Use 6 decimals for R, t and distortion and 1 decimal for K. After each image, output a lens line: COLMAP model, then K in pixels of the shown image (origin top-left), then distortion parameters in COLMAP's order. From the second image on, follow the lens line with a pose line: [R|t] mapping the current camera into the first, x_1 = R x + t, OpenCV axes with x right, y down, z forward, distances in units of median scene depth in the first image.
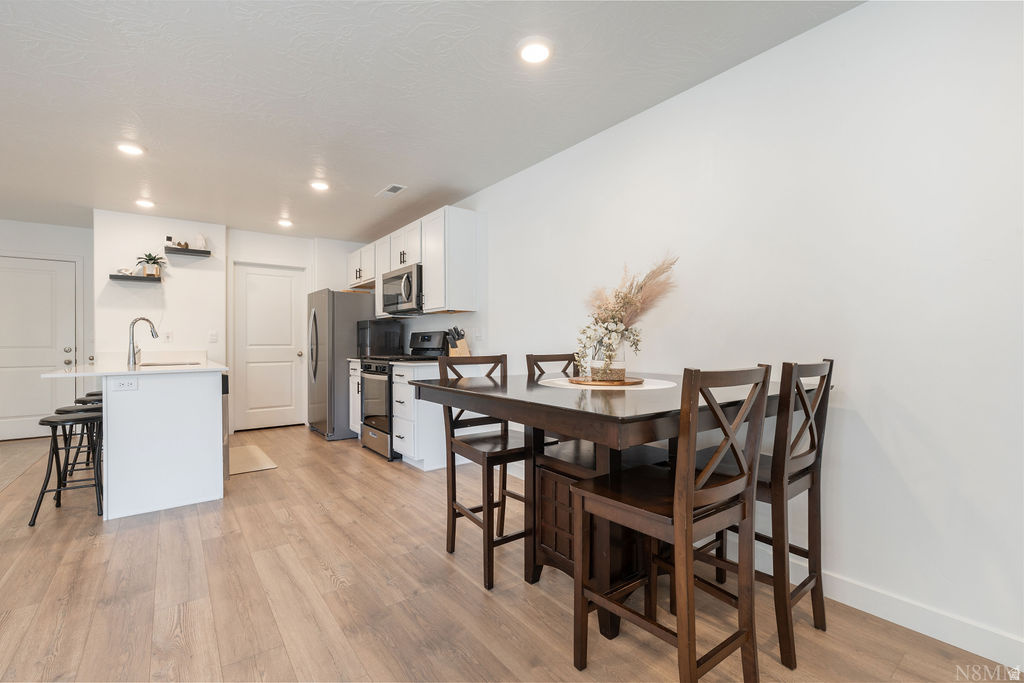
lens RADIAL K [[451.6, 0, 515.3], [0, 451.6, 339.3], [0, 0, 1]] dist [-0.001365, -0.000740]
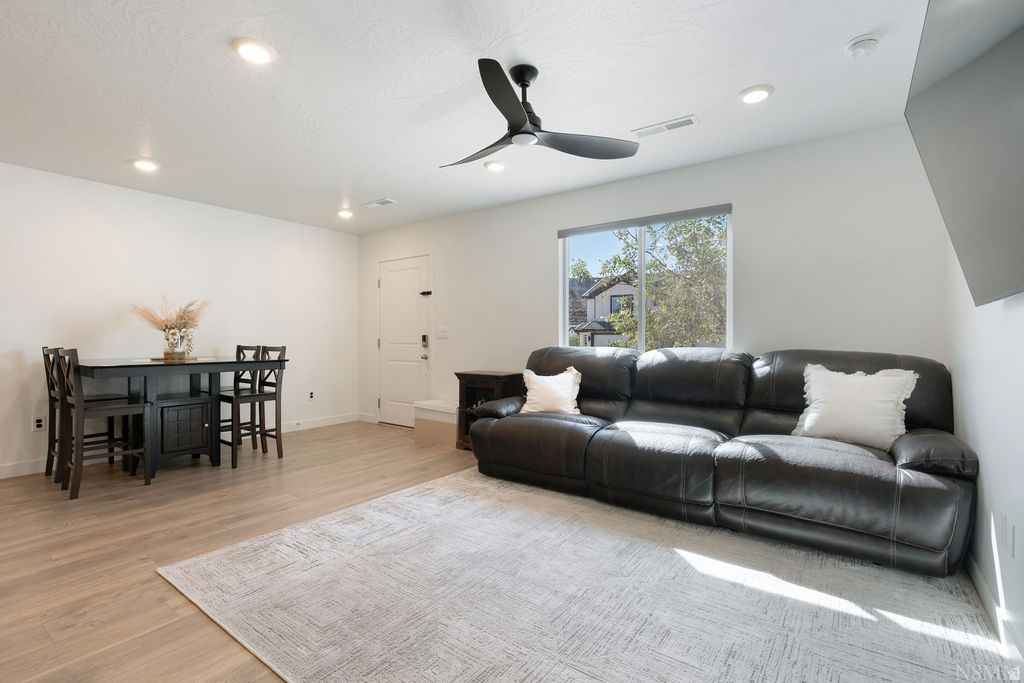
lens RADIAL K [[462.8, 0, 514.1], [0, 462.8, 340.4], [0, 0, 1]] dist [0.000297, 0.000566]
pose [[-0.288926, -0.001797, 0.957350, -1.106894], [-0.006276, 0.999980, -0.000017, 0.002173], [-0.957331, -0.006013, -0.288932, 0.100133]]
